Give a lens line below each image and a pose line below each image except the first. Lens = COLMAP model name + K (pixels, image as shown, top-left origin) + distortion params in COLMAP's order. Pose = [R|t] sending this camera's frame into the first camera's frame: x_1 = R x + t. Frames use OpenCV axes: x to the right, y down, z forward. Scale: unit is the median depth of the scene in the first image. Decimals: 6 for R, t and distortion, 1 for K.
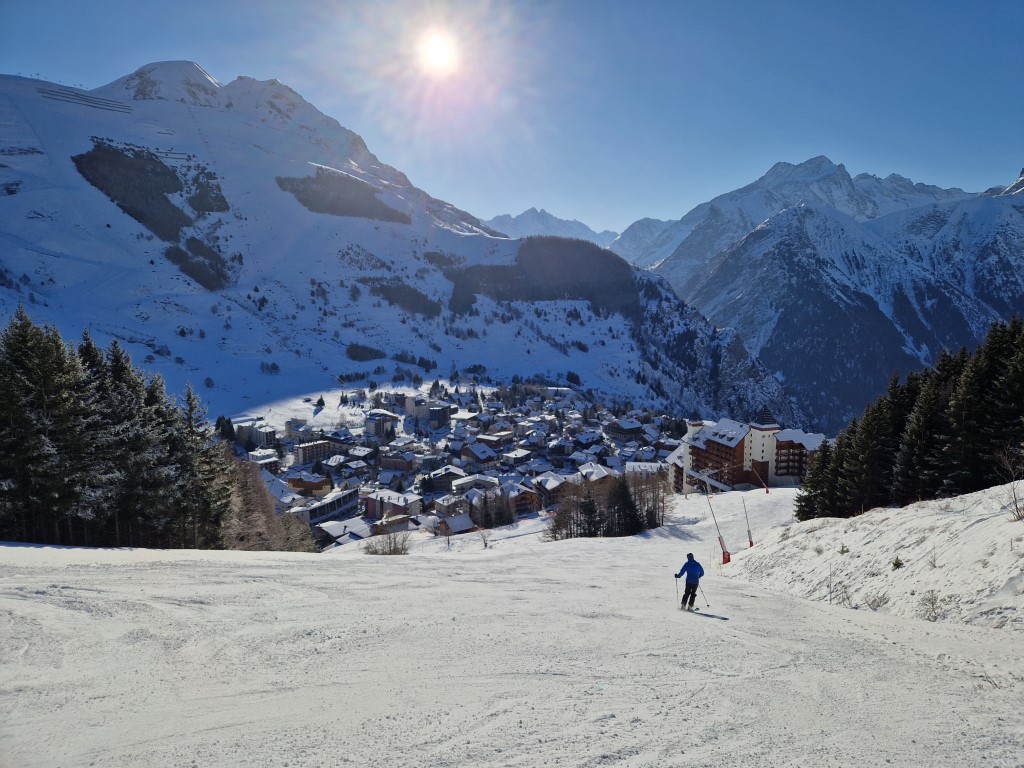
lens RADIAL K [[696.4, 0, 512.0], [0, 696.4, 384.0], [0, 0, 1]] dist [0.099129, -0.105574]
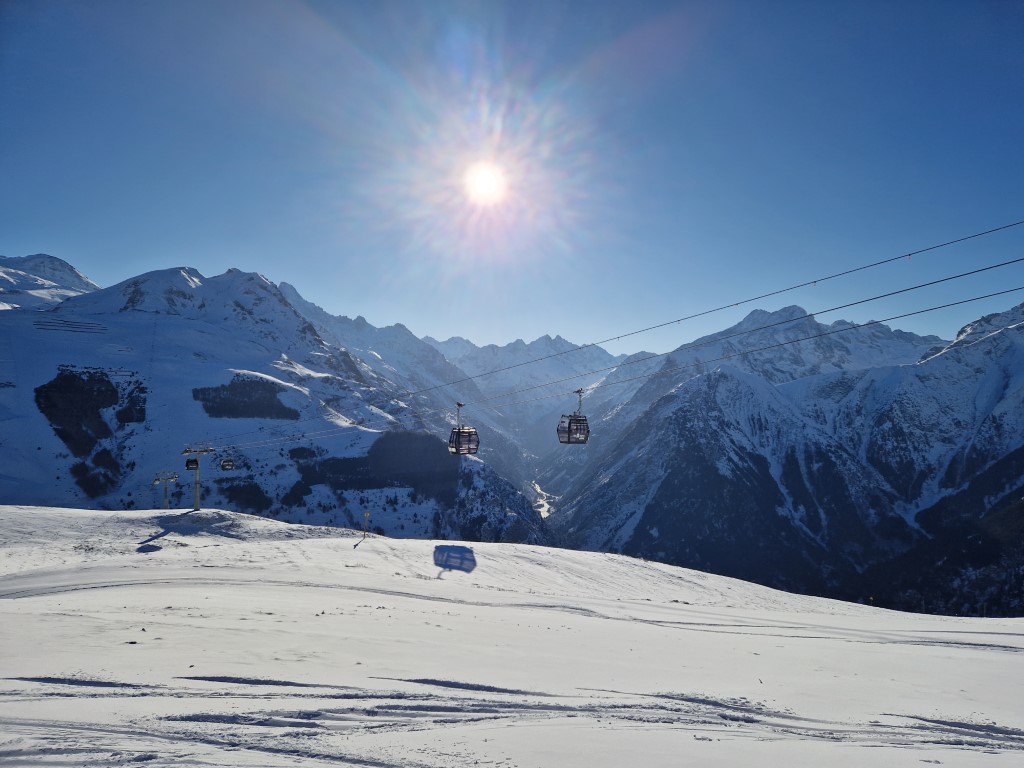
lens RADIAL K [[696.4, 0, 512.0], [0, 696.4, 384.0], [0, 0, 1]] dist [0.099129, -0.105574]
pose [[0.997825, 0.025793, -0.060658, 0.171497], [-0.034818, 0.987646, -0.152787, -0.054559], [0.055968, 0.154567, 0.986396, -0.147752]]
